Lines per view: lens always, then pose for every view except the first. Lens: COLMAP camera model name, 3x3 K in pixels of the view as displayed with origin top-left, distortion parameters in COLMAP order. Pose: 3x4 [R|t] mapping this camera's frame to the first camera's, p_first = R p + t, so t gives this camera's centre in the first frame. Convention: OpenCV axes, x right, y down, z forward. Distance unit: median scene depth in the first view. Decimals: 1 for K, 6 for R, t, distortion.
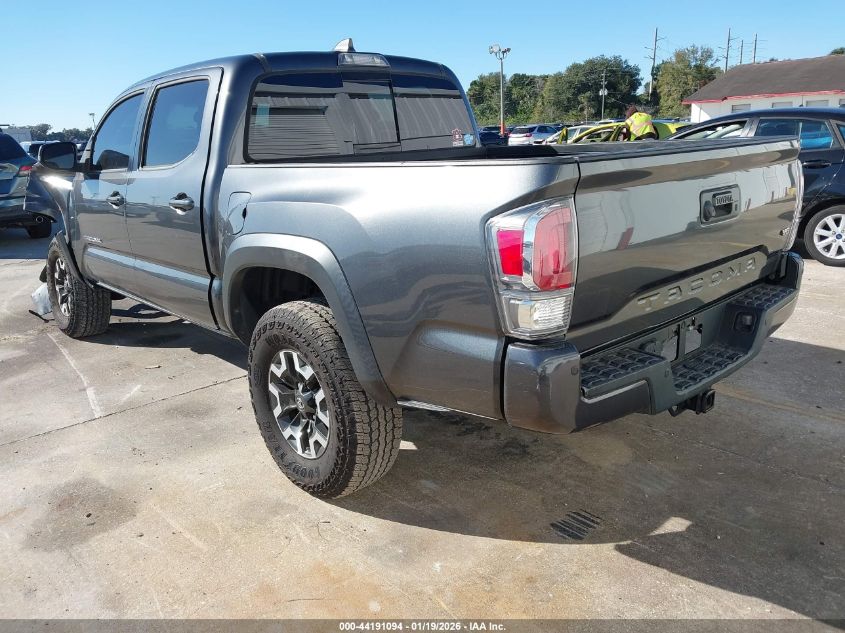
lens RADIAL K [[667.3, 0, 419.4], [0, 667.3, 317.3], [0, 0, 1]] dist [0.016426, -0.001164]
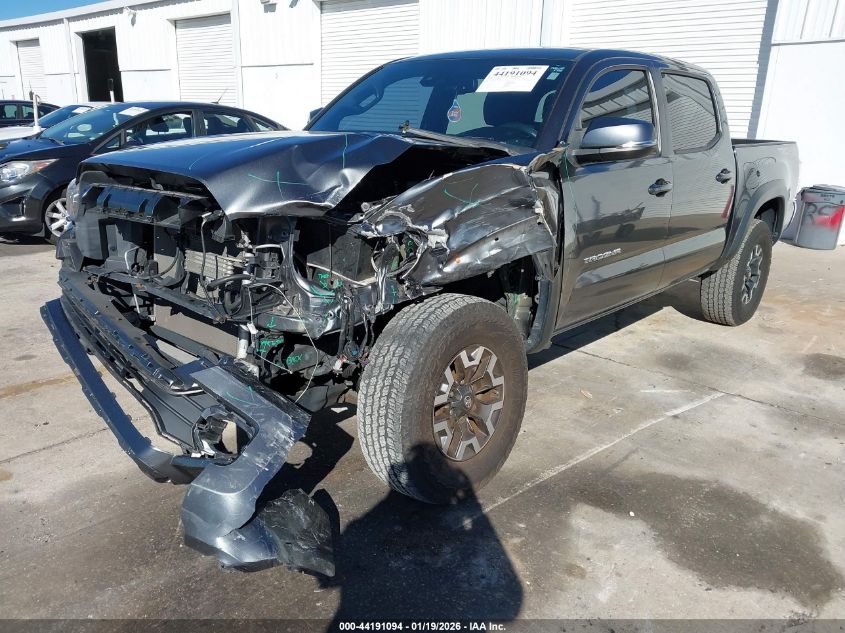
lens RADIAL K [[667.3, 0, 422.8], [0, 667.3, 316.6], [0, 0, 1]] dist [0.016426, -0.001164]
pose [[-0.108561, -0.254368, 0.960995, -1.275929], [0.237852, 0.931983, 0.273558, -0.324555], [-0.965216, 0.258272, -0.040675, 1.337444]]
